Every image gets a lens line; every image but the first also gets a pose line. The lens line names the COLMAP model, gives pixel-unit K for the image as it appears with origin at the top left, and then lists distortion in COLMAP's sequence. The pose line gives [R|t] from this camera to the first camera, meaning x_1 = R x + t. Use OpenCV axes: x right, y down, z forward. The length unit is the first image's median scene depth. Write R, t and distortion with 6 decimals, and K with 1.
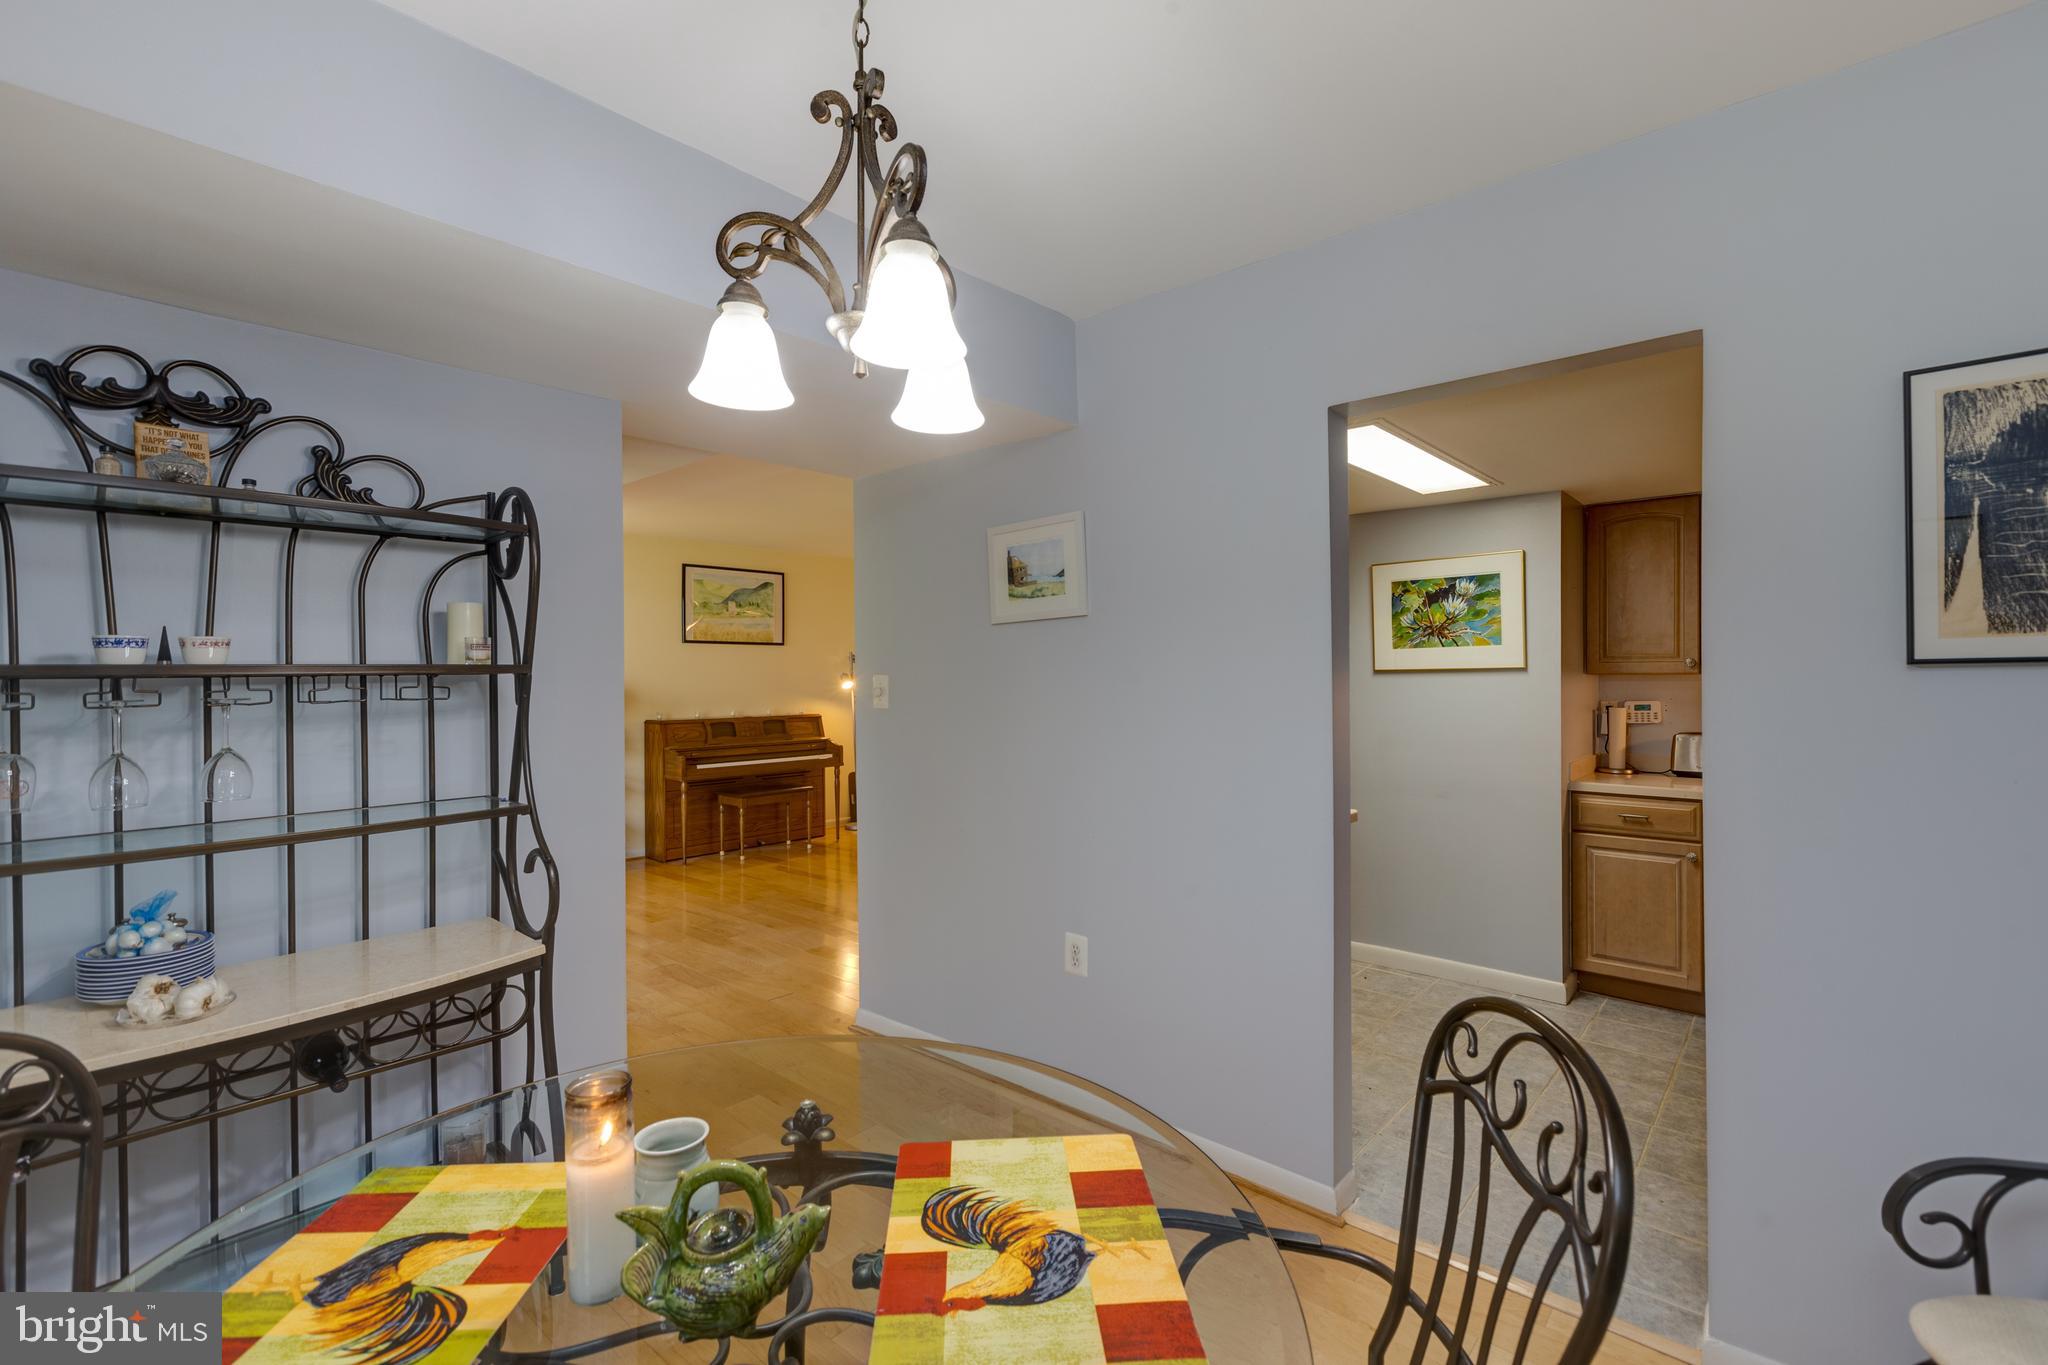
lens RADIAL K [[856.9, 0, 1024.0], [0, 856.9, 682.5], [0, 0, 1]] dist [-0.024075, 0.000013]
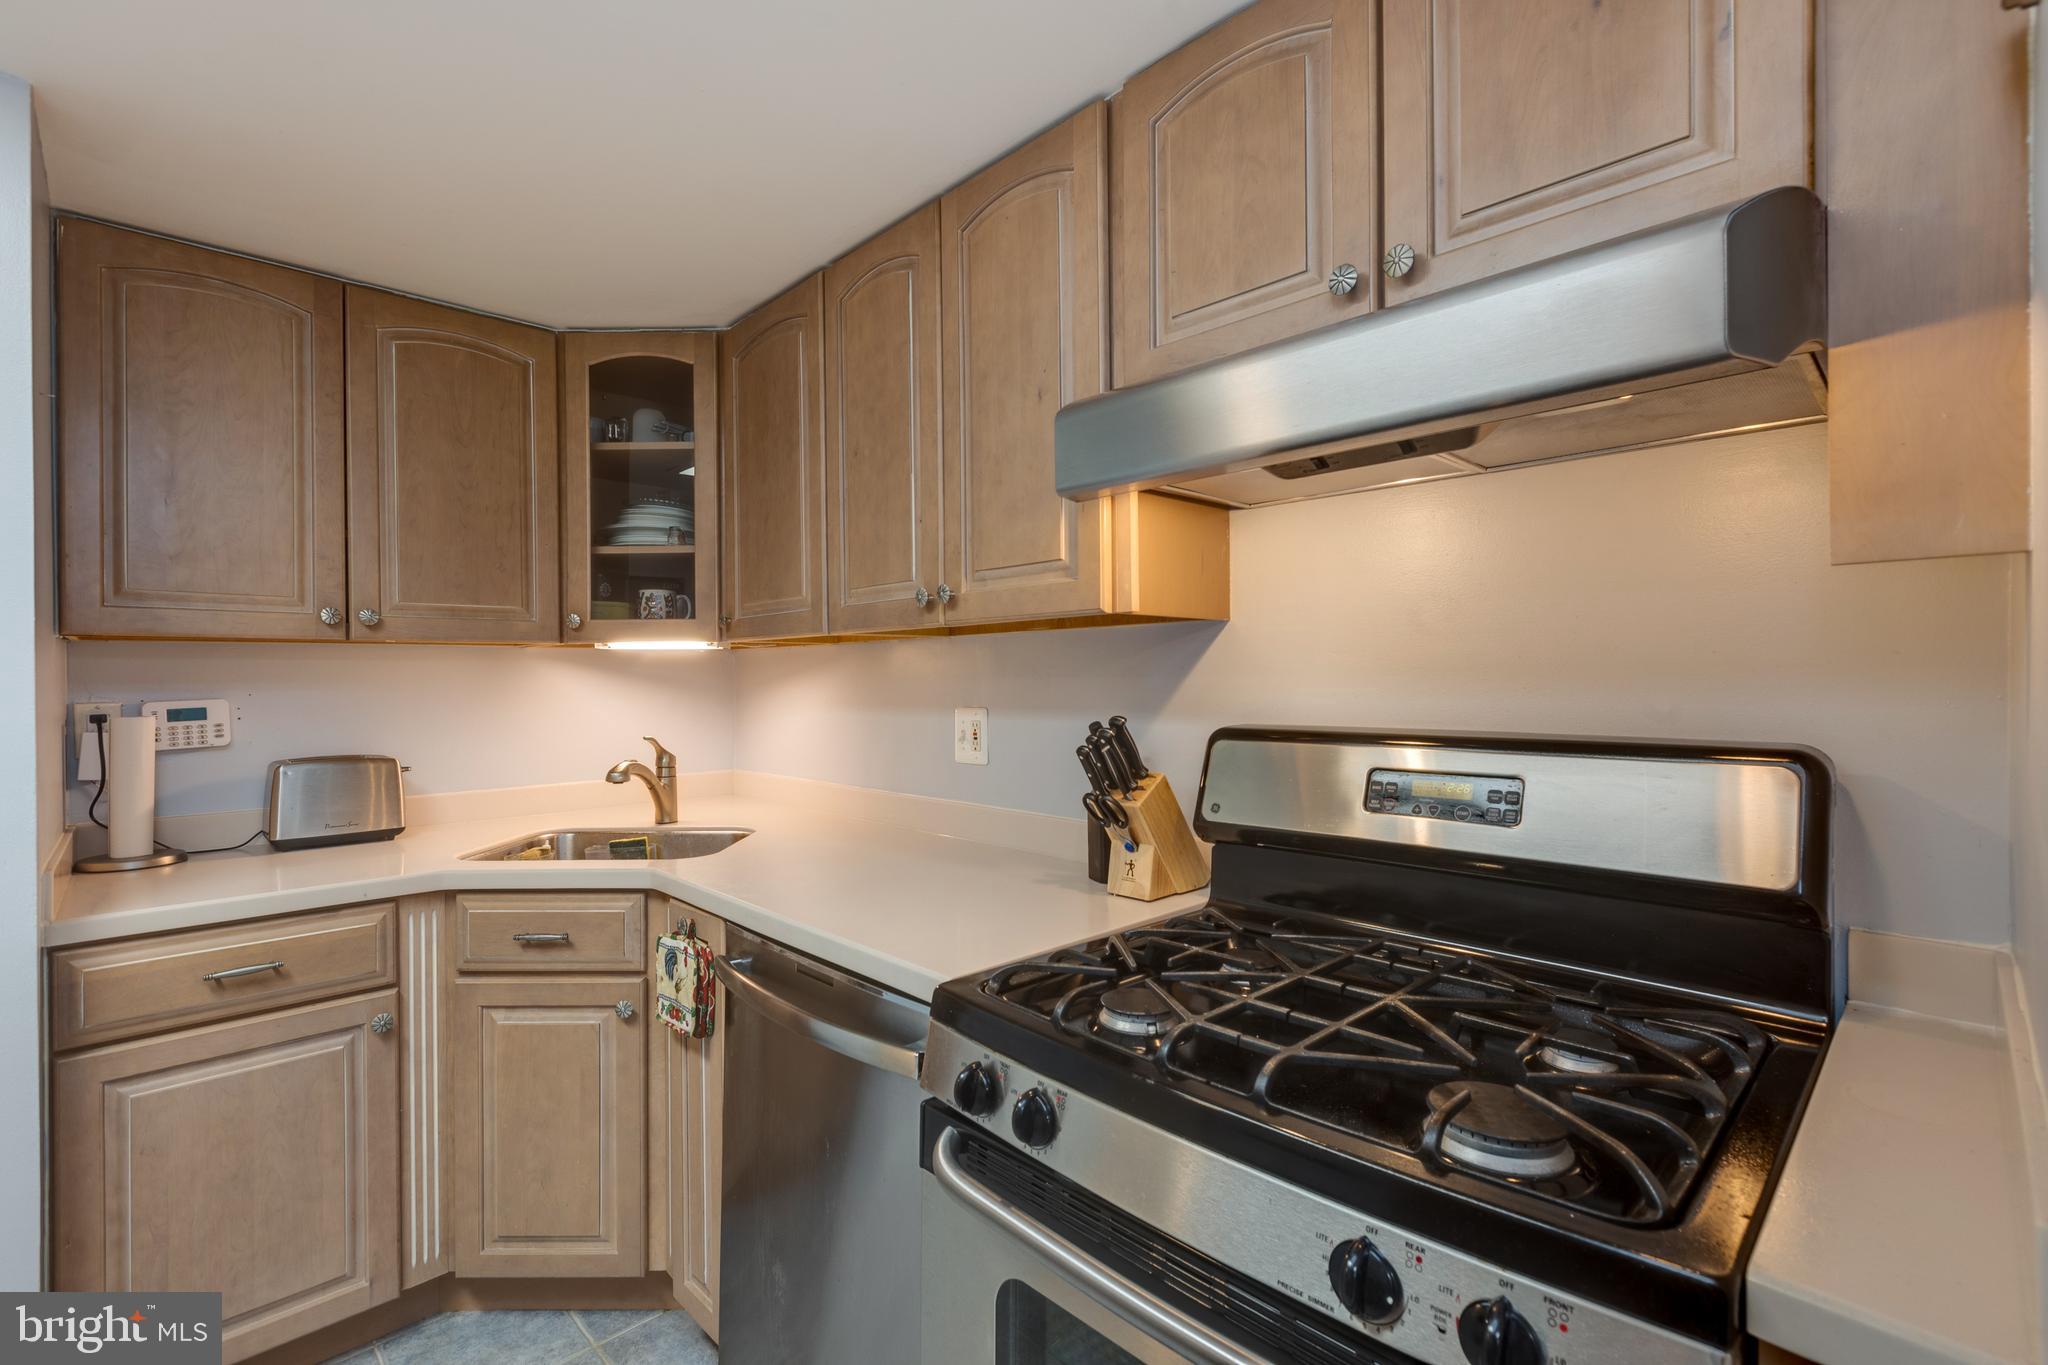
lens RADIAL K [[912.4, 0, 1024.5], [0, 912.4, 676.1], [0, 0, 1]] dist [0.002827, 0.000160]
pose [[0.039674, 0.008370, 0.999178, 0.260159], [0.015167, 0.999845, -0.008978, 0.020829], [-0.999098, 0.015510, 0.039541, 0.545459]]
